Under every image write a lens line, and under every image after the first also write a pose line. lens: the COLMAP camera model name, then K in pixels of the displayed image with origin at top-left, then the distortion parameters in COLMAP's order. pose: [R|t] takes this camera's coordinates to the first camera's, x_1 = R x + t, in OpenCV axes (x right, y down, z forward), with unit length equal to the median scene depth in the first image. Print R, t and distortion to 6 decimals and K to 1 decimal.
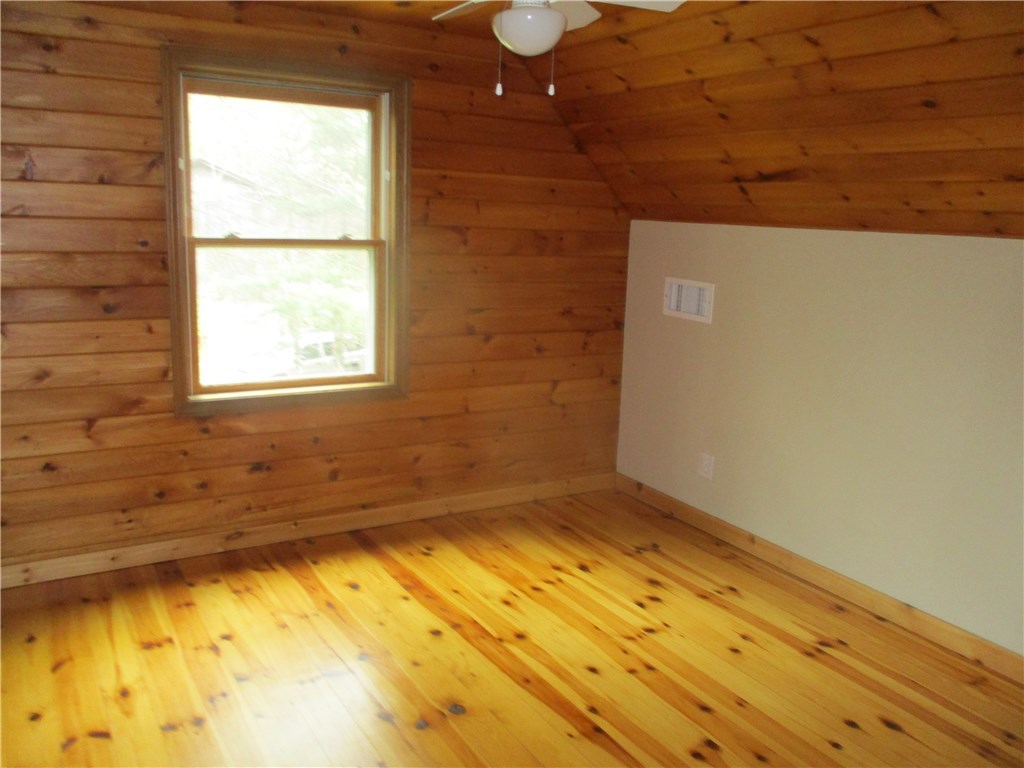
lens RADIAL K [[854.7, 0, 512.0], [0, 854.7, 384.0], [0, 0, 1]] dist [-0.005476, 0.001161]
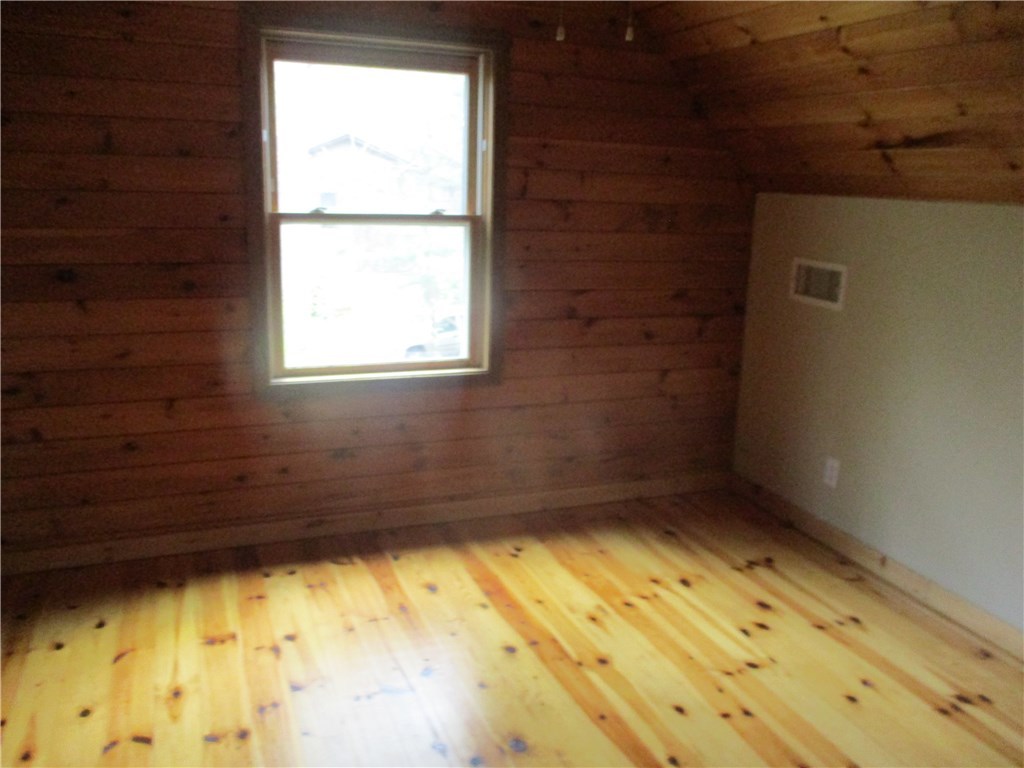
lens RADIAL K [[856.3, 0, 517.5], [0, 856.3, 378.5], [0, 0, 1]] dist [-0.021363, 0.006935]
pose [[0.987588, 0.029680, -0.154237, 0.046363], [-0.025831, 0.999304, 0.026895, -0.020187], [0.154928, -0.022577, 0.987668, 0.100055]]
